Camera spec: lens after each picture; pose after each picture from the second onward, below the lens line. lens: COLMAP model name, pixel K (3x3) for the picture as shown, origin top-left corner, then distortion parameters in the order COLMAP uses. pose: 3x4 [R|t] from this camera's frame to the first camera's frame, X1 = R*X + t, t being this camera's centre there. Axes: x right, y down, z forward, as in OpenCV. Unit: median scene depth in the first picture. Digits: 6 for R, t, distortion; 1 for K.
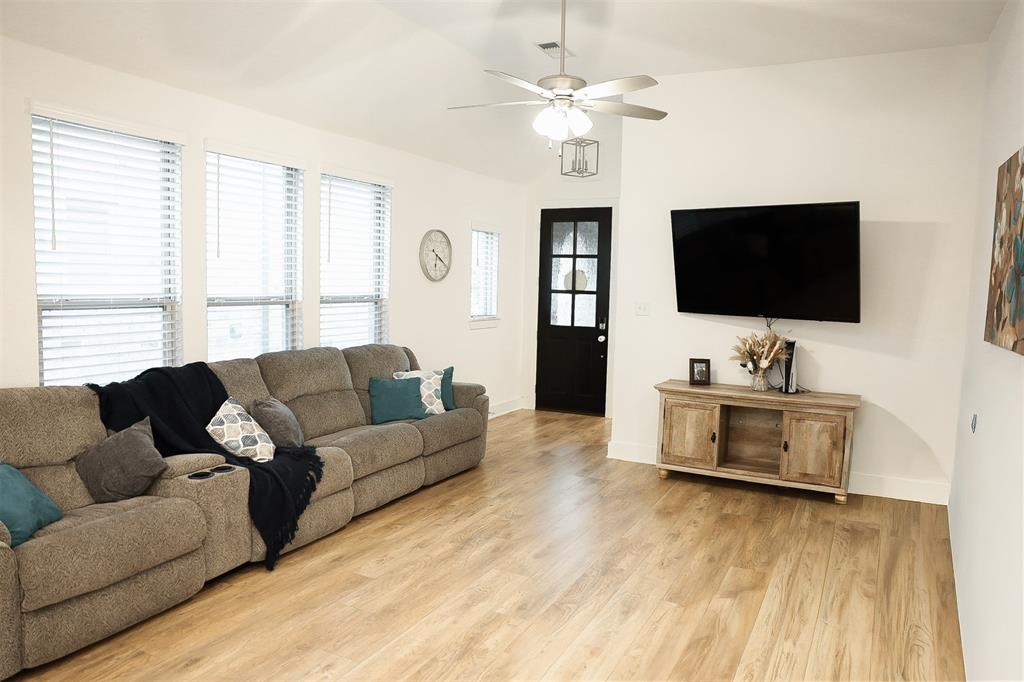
lens RADIAL K [[731.3, 0, 518.5], [0, 731.3, 339.7], [0, 0, 1]] dist [-0.074856, 0.055874]
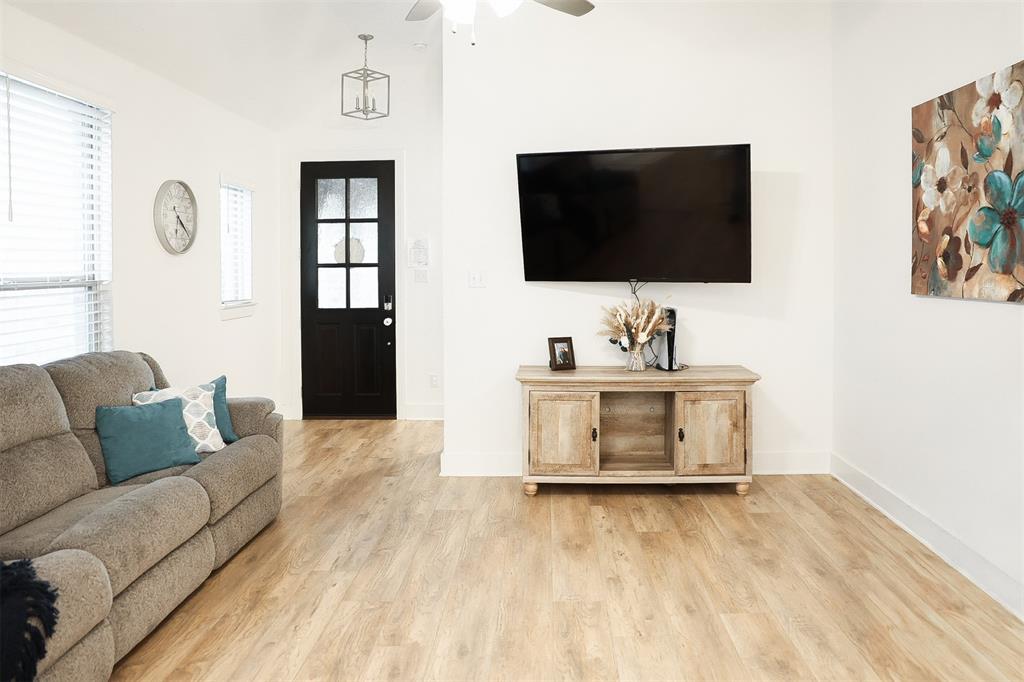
lens RADIAL K [[731.3, 0, 528.2], [0, 731.3, 272.9], [0, 0, 1]] dist [-0.074856, 0.055874]
pose [[0.898039, -0.036862, 0.438369, -0.139488], [0.064547, 0.996739, -0.048417, -0.008737], [-0.435155, 0.071776, 0.897490, 0.292320]]
